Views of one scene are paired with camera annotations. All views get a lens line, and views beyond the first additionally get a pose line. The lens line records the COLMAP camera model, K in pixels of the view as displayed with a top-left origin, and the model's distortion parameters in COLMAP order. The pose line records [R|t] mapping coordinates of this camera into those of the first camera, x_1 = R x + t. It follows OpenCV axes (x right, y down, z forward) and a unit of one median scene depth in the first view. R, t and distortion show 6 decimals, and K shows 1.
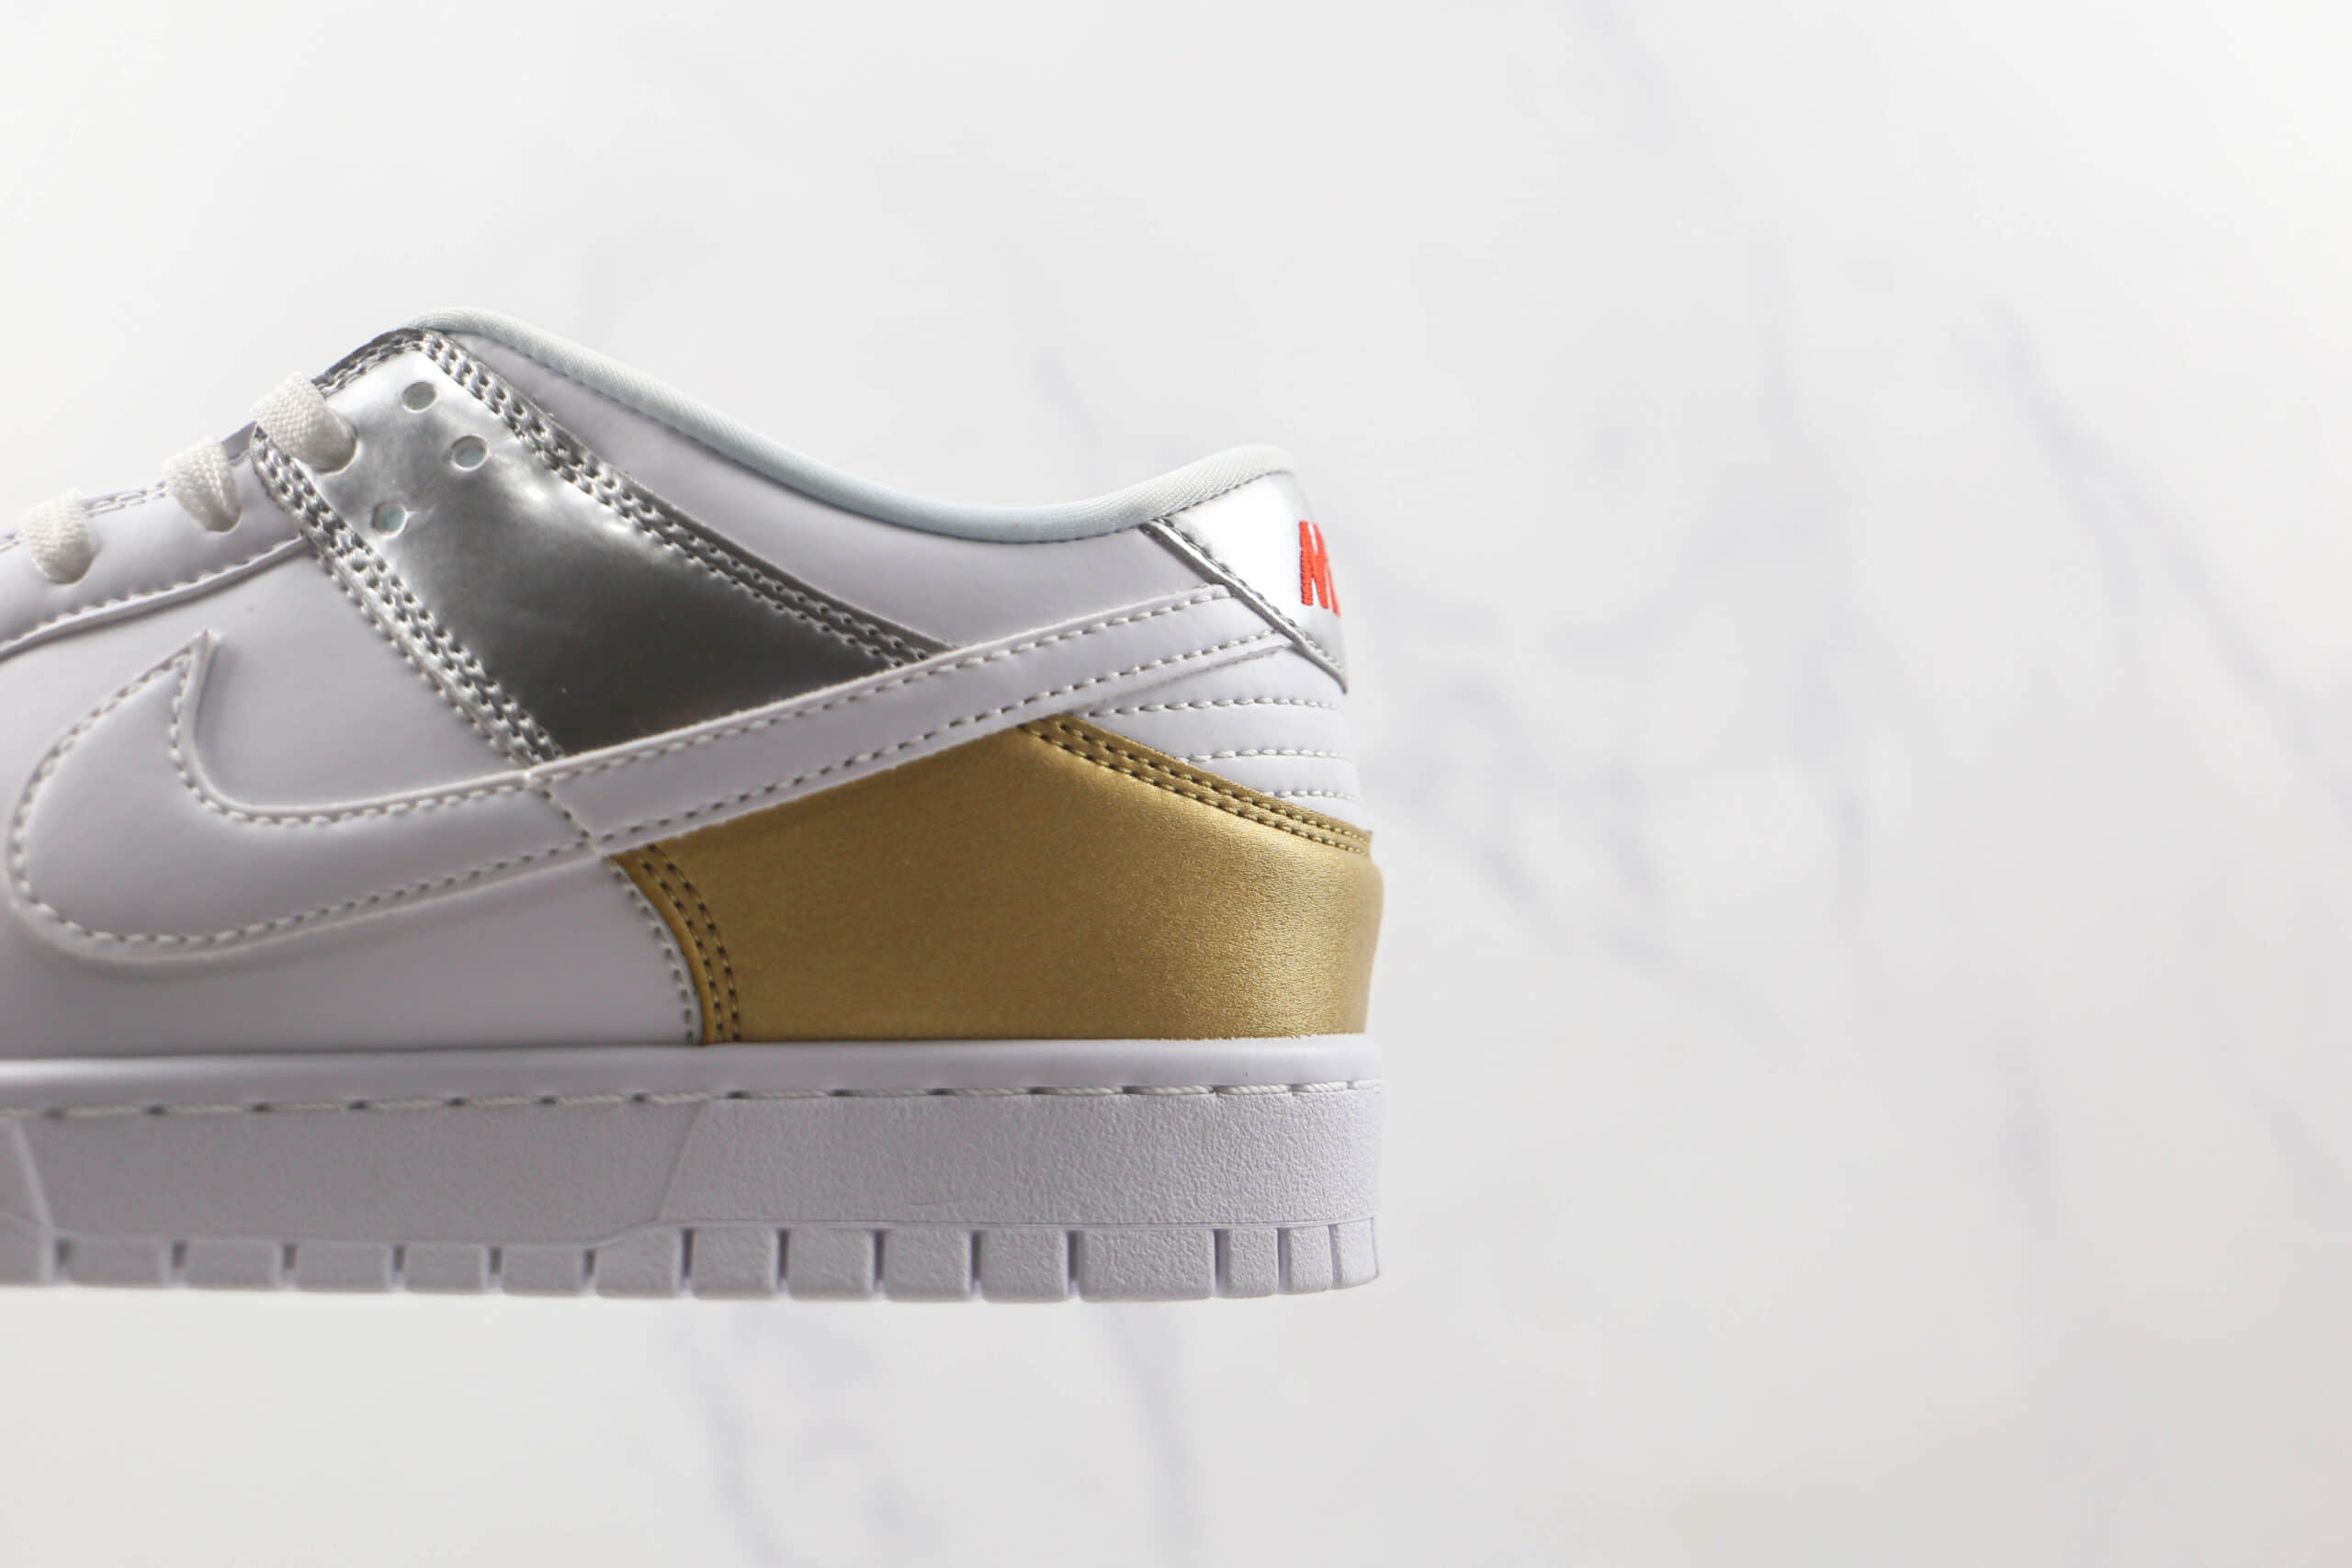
lens RADIAL K [[2310.9, 0, 1176.0], [0, 2310.9, 784.0], [0, 0, 1]] dist [-0.094608, -0.004835]
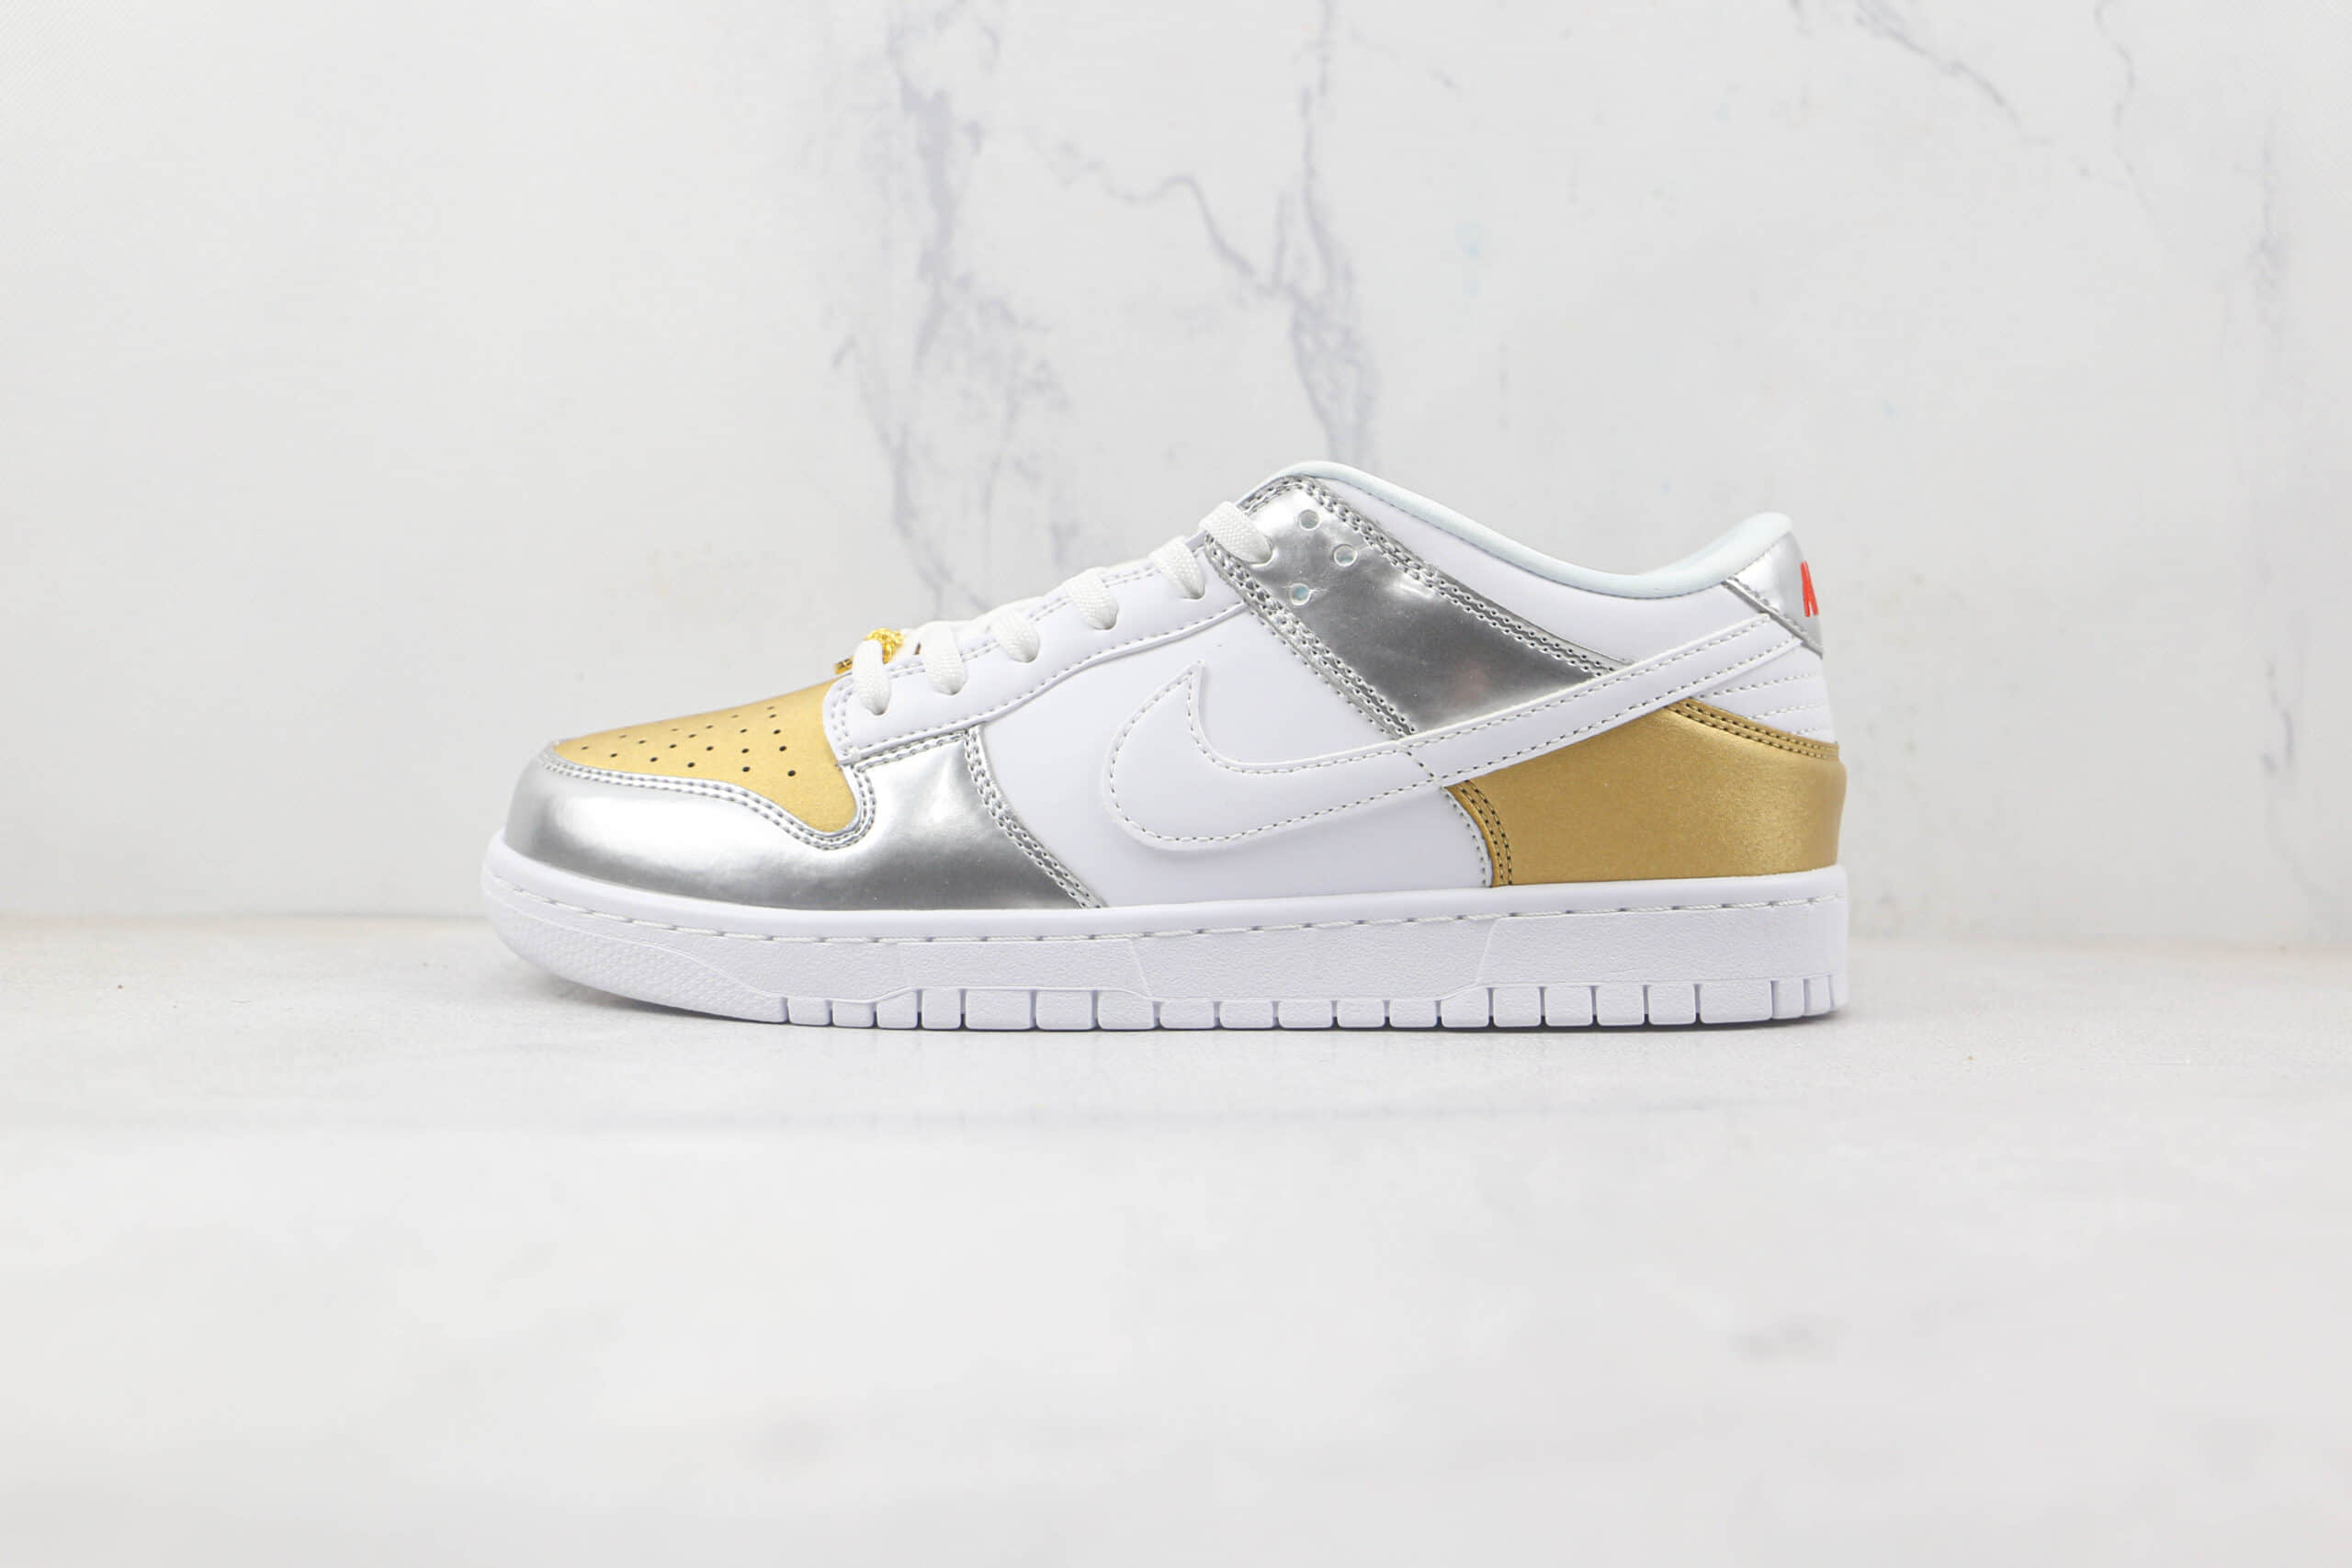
lens RADIAL K [[2310.9, 0, 1176.0], [0, 2310.9, 784.0], [0, 0, 1]] dist [-0.094608, -0.004835]
pose [[0.996594, -0.016688, -0.080760, -0.296618], [0.027139, 0.991129, 0.130100, -0.203881], [0.077872, -0.131848, 0.988206, -0.783856]]
